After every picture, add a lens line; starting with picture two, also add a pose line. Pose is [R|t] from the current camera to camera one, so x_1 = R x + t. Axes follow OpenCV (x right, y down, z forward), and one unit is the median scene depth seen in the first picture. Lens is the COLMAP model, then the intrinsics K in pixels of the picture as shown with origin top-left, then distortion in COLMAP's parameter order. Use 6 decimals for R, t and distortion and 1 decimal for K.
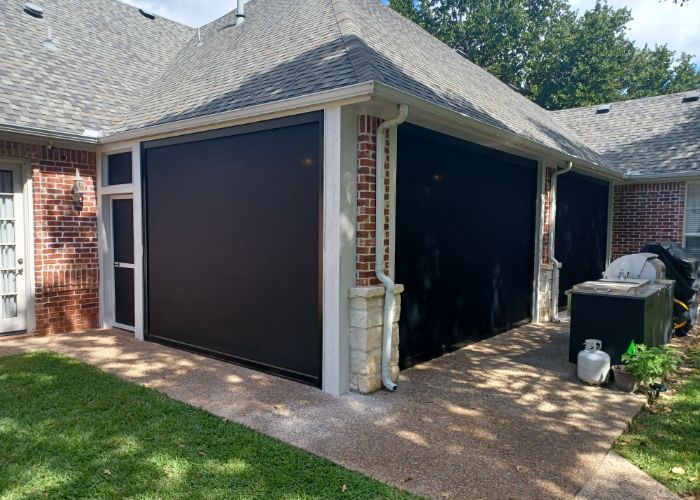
lens RADIAL K [[501.1, 0, 348.4], [0, 501.1, 254.3], [0, 0, 1]] dist [0.027214, 0.019149]
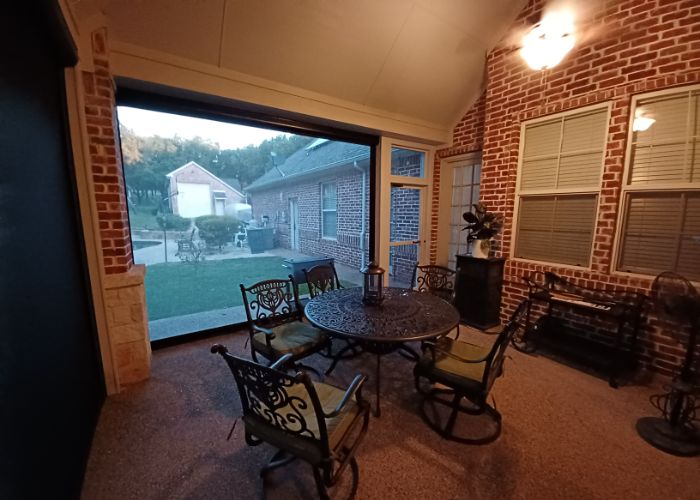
lens RADIAL K [[276.1, 0, 344.0], [0, 276.1, 254.1], [0, 0, 1]] dist [0.002396, -0.001345]
pose [[-0.249636, 0.133947, -0.959031, 0.283078], [-0.053880, 0.986931, 0.151869, -0.053738], [0.966840, 0.089584, -0.239156, 1.176488]]
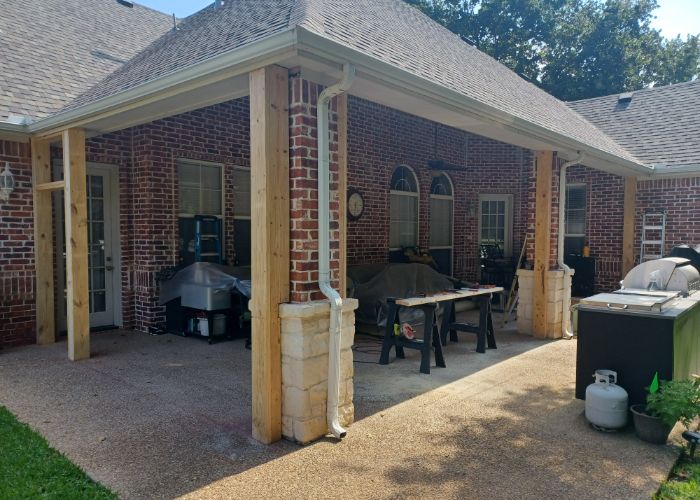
lens RADIAL K [[501.1, 0, 350.5], [0, 501.1, 255.2], [0, 0, 1]] dist [0.027214, 0.019149]
pose [[0.999340, -0.002187, -0.036267, 0.100615], [0.001946, 0.999976, -0.006655, -0.002456], [0.036280, 0.006580, 0.999320, 0.173107]]
